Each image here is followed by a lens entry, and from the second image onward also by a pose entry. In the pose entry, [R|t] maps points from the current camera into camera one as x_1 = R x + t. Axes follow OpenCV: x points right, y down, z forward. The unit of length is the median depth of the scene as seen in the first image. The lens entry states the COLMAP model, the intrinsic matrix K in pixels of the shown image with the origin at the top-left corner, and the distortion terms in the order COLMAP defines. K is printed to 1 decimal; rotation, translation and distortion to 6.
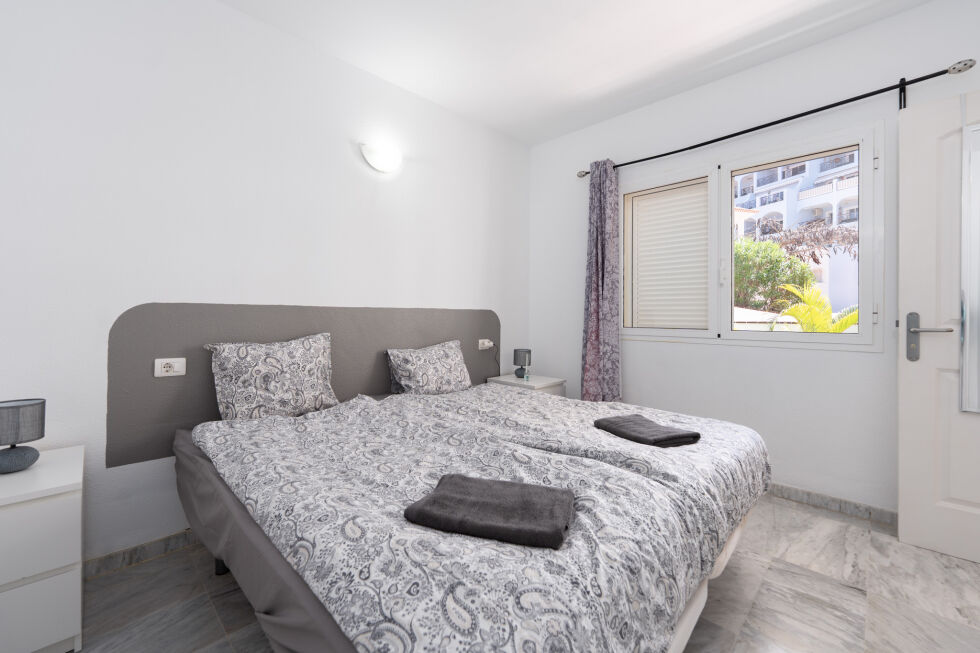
lens RADIAL K [[393.3, 0, 489.5], [0, 393.3, 318.9], [0, 0, 1]] dist [0.001589, 0.000106]
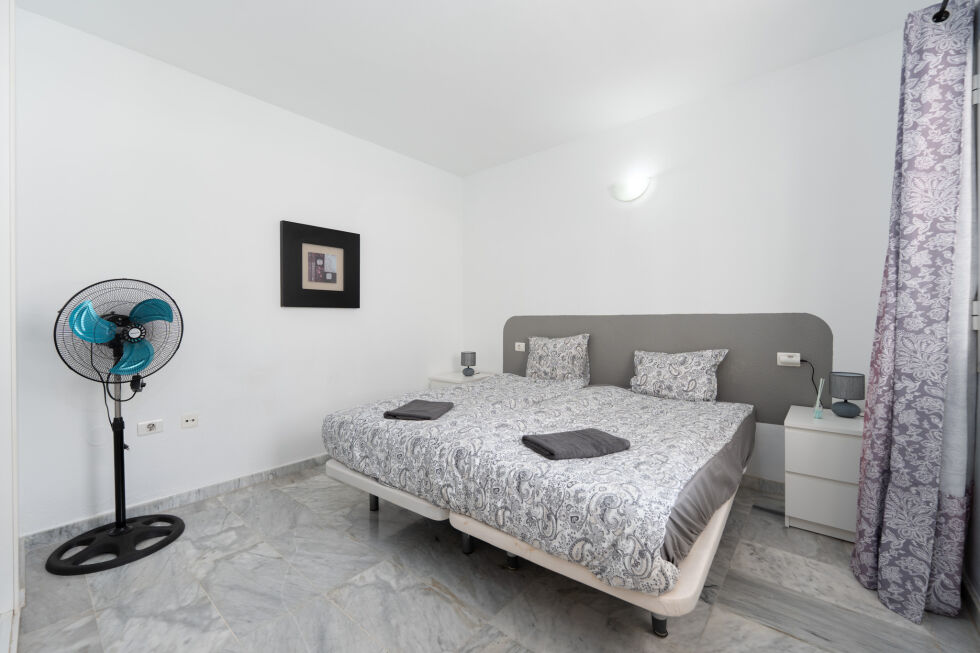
lens RADIAL K [[393.3, 0, 489.7], [0, 393.3, 327.3], [0, 0, 1]] dist [0.001589, 0.000106]
pose [[0.087740, 0.013809, -0.996048, 0.991909], [-0.005122, 0.999897, 0.013411, -0.005990], [0.996130, 0.003925, 0.087801, 0.530337]]
